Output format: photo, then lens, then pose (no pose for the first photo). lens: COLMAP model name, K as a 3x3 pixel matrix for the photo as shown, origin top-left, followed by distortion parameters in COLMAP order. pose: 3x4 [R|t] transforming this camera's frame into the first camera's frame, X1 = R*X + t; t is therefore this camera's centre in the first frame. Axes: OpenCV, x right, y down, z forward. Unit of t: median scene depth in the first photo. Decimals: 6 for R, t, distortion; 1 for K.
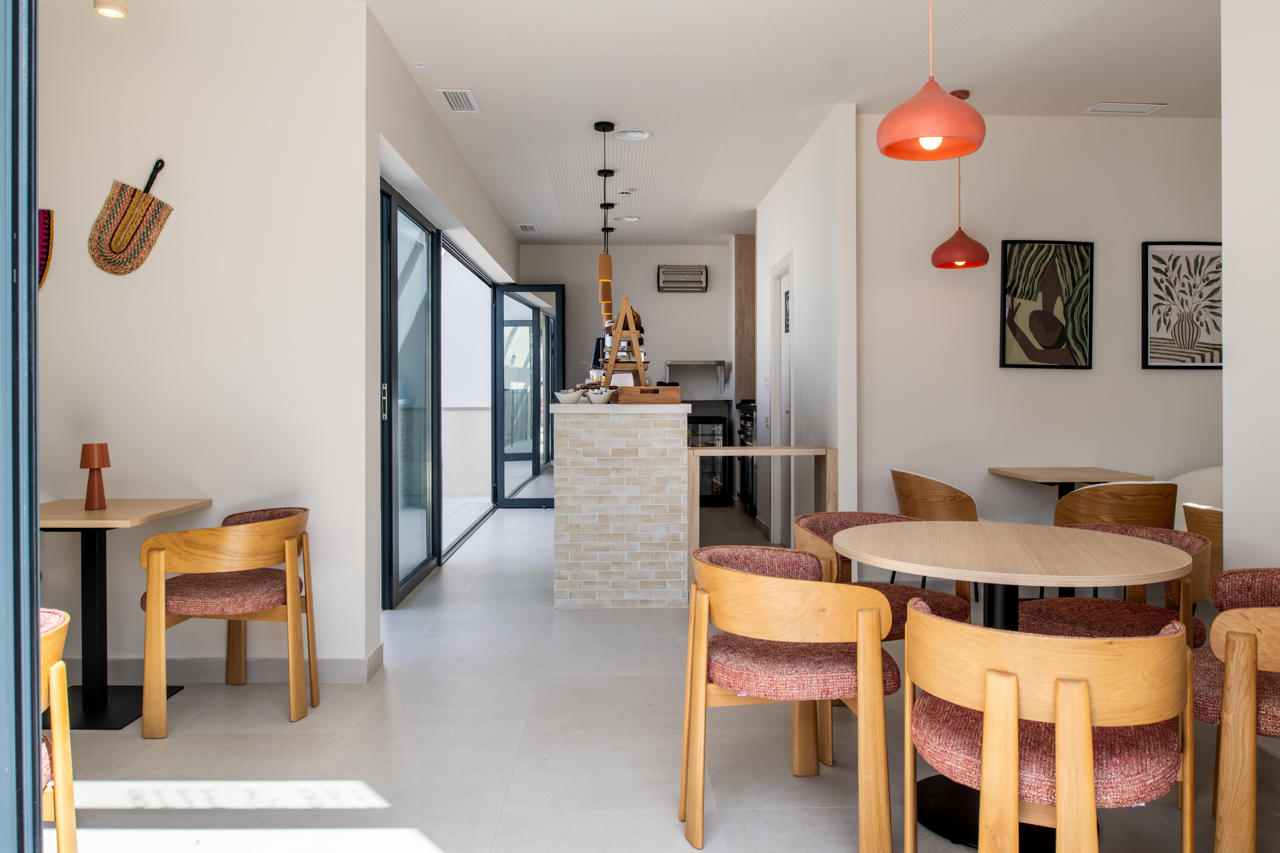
lens RADIAL K [[897.7, 0, 635.3], [0, 897.7, 390.9], [0, 0, 1]] dist [-0.001467, -0.005173]
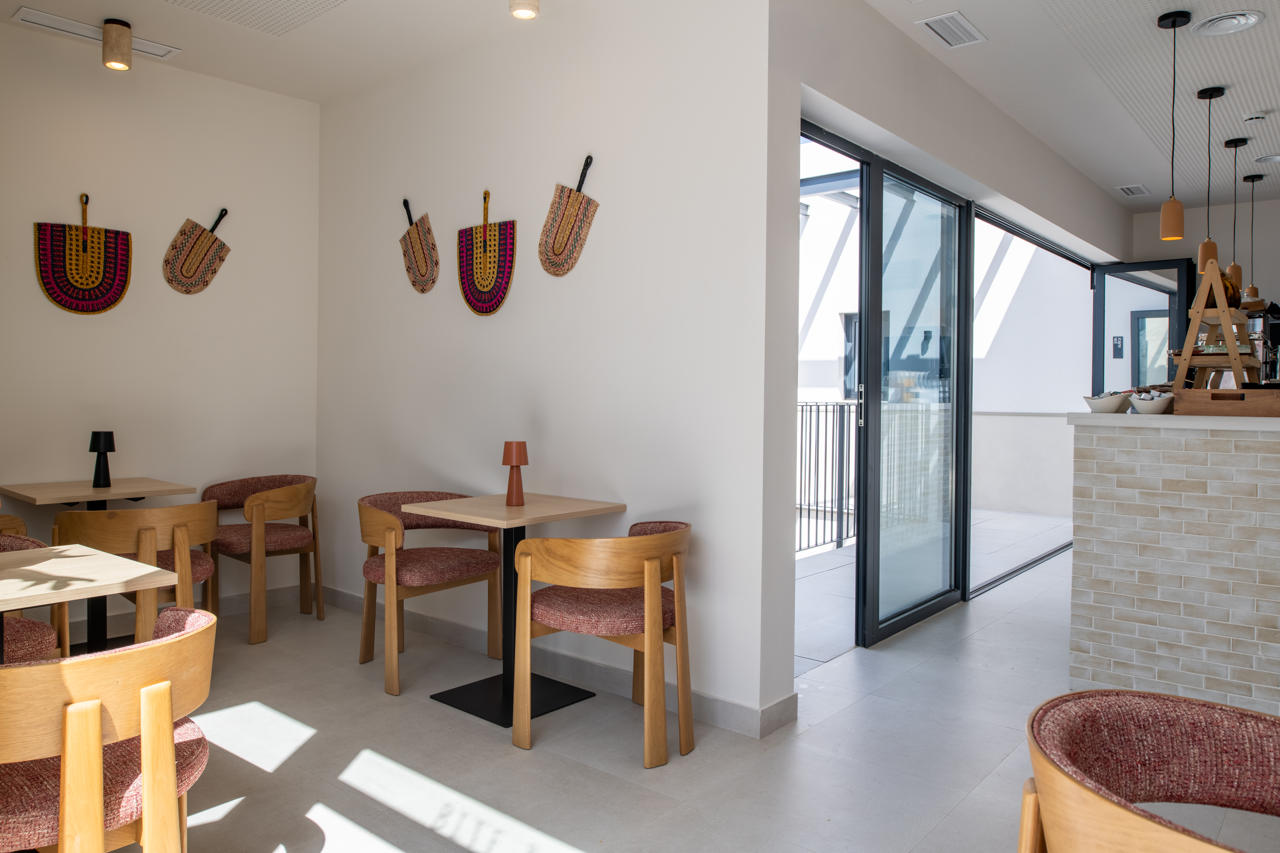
lens RADIAL K [[879.6, 0, 644.2], [0, 879.6, 403.4], [0, 0, 1]] dist [-0.003131, -0.006708]
pose [[0.759573, 0.016703, -0.650208, 0.110023], [-0.008617, 0.999841, 0.015617, -0.001180], [0.650365, -0.006259, 0.759596, 0.224510]]
